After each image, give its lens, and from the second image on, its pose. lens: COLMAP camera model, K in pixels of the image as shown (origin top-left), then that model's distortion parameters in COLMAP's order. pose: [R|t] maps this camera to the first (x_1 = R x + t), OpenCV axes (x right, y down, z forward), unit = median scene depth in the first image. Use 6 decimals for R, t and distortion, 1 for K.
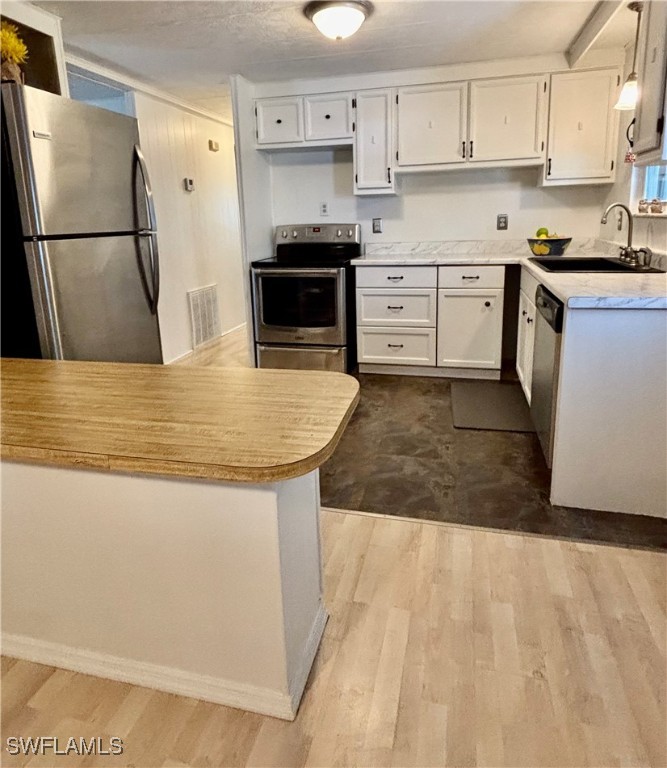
lens RADIAL K [[492.8, 0, 331.6], [0, 492.8, 326.1], [0, 0, 1]] dist [0.032640, -0.016298]
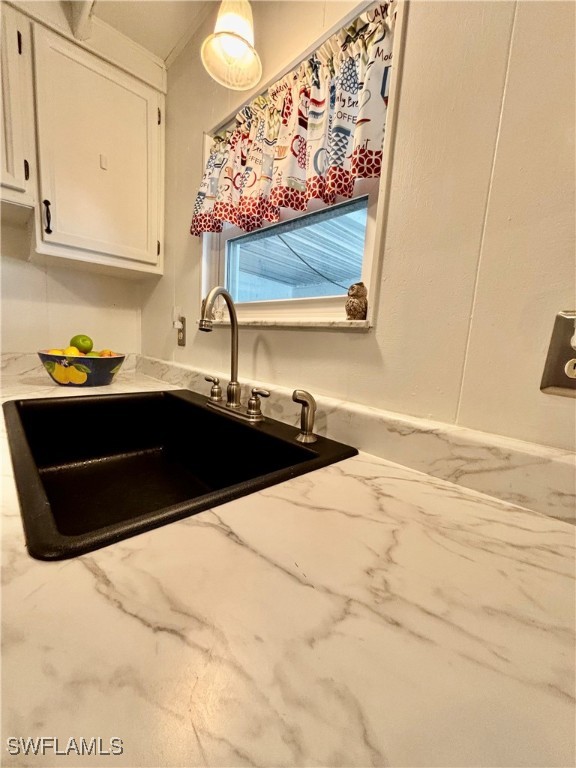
lens RADIAL K [[307.3, 0, 289.3], [0, 307.3, 380.6], [0, 0, 1]] dist [-0.004687, 0.000371]
pose [[0.522094, -0.048145, 0.851528, 0.269785], [0.105605, 0.994372, -0.008528, -0.113295], [-0.846325, 0.094378, 0.524240, 0.590920]]
